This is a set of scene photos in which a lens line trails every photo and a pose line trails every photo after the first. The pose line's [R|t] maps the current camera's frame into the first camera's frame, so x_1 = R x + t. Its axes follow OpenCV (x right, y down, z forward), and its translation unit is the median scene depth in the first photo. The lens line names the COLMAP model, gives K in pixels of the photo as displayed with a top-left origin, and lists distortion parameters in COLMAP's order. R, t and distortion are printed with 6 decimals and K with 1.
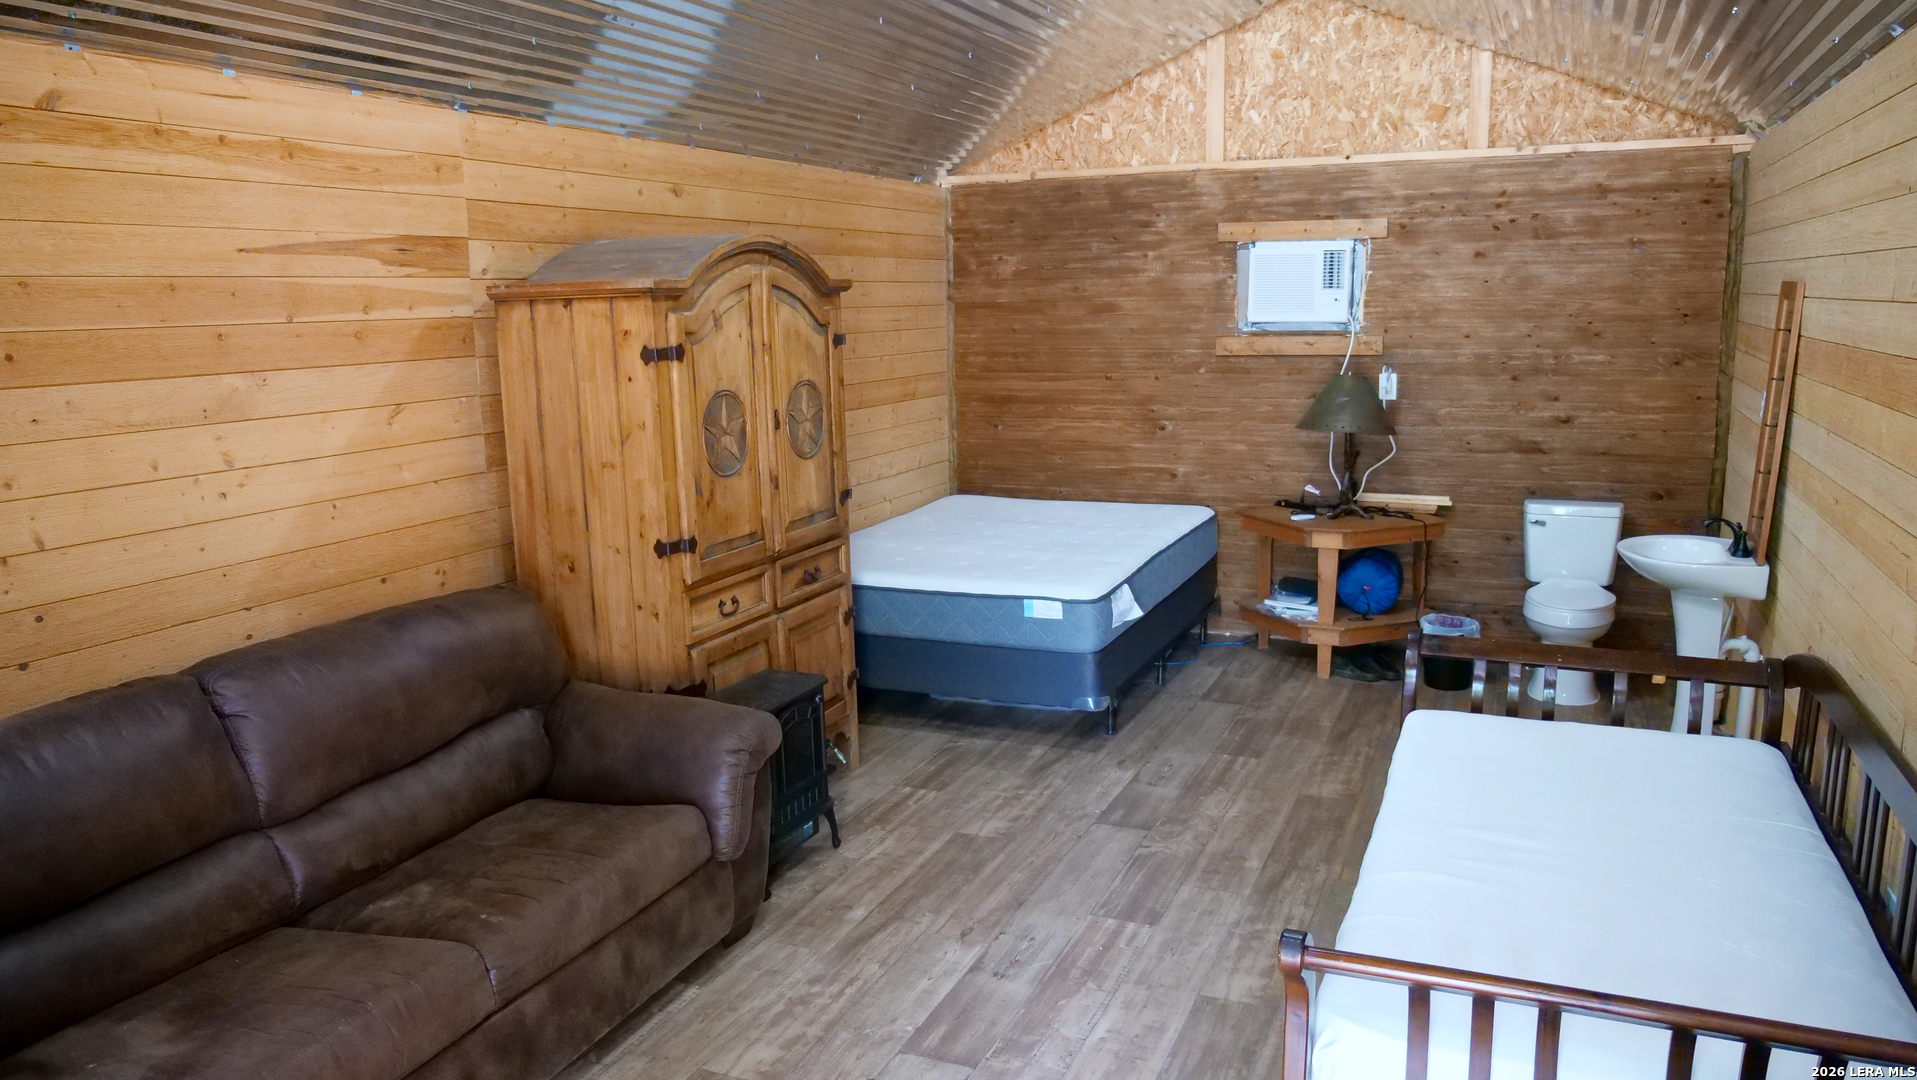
lens RADIAL K [[1380.0, 0, 957.1], [0, 1380.0, 536.5], [0, 0, 1]] dist [-0.009014, -0.003185]
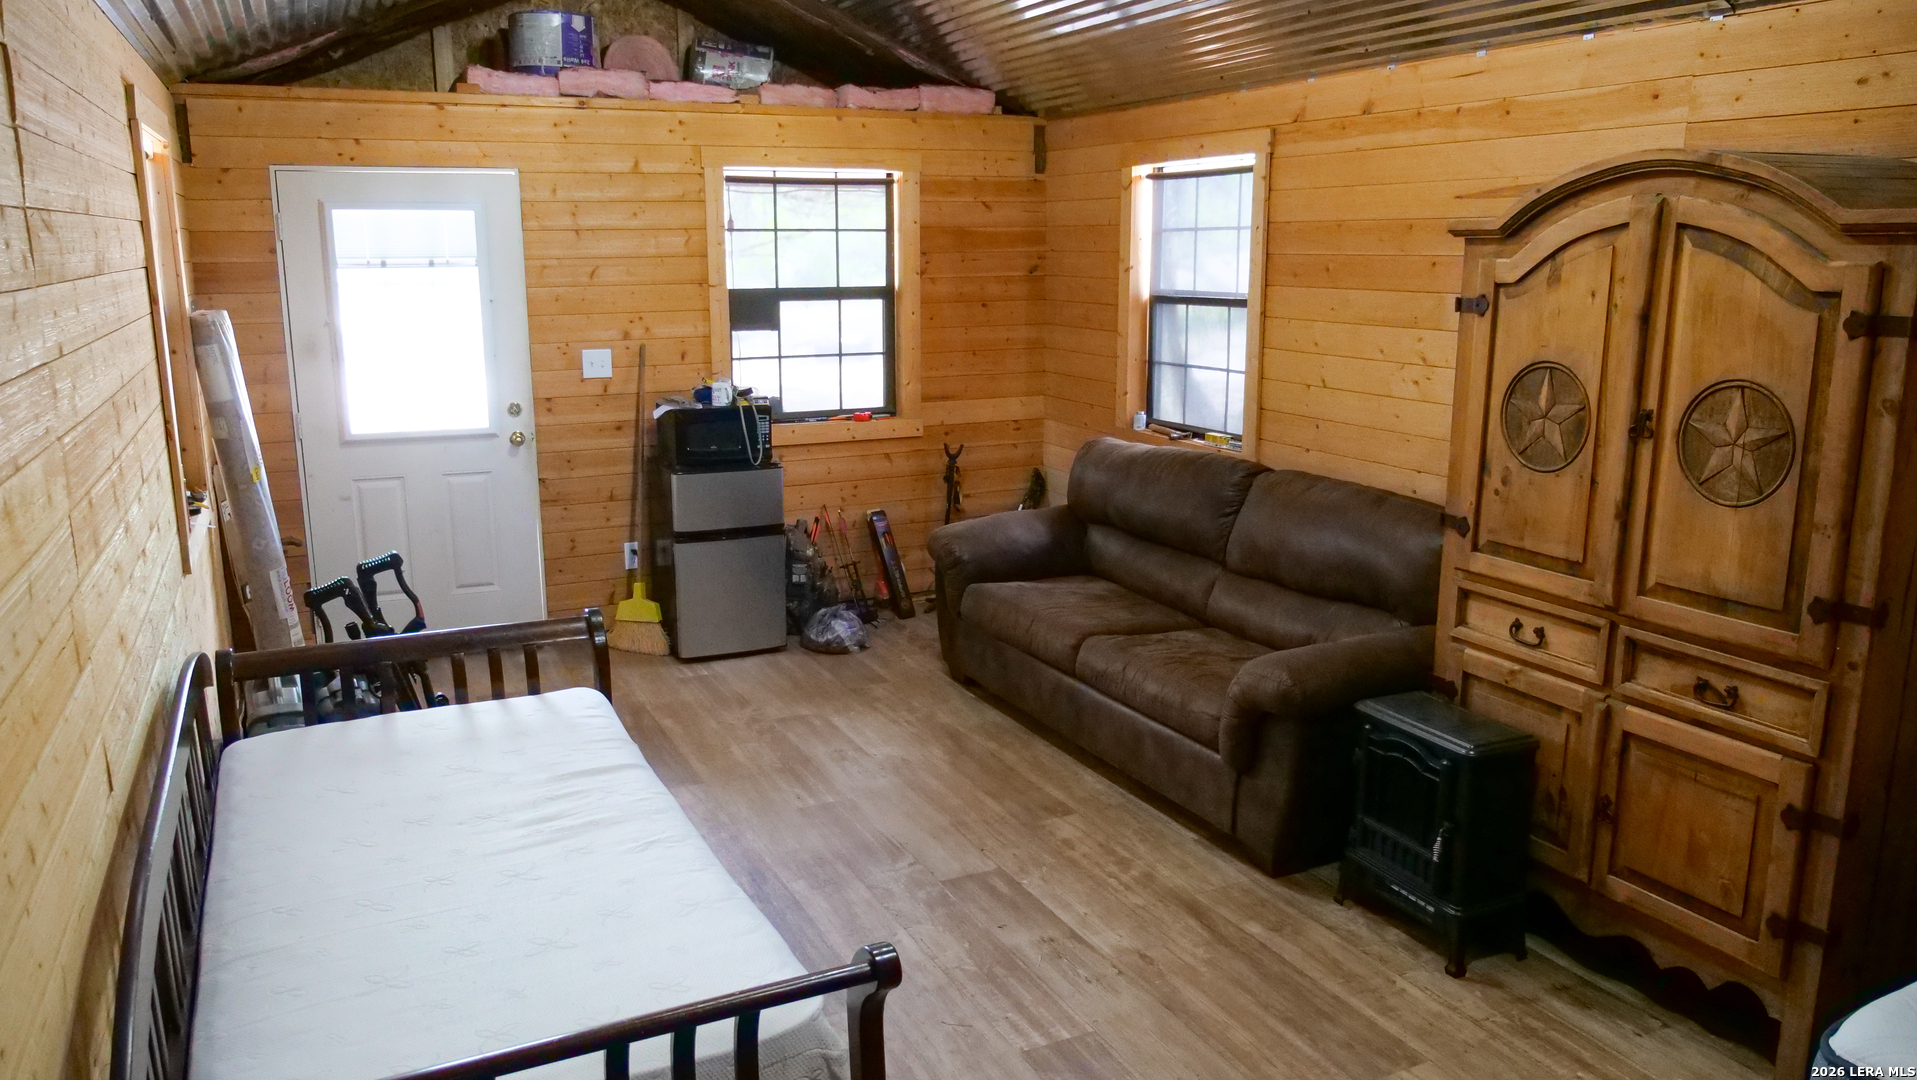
lens RADIAL K [[1380.0, 0, 957.1], [0, 1380.0, 536.5], [0, 0, 1]] dist [-0.009014, -0.003185]
pose [[-0.659754, 0.179347, -0.729766, 0.658751], [-0.110859, 0.937251, 0.330562, -0.241891], [0.743259, 0.298991, -0.598473, 1.290575]]
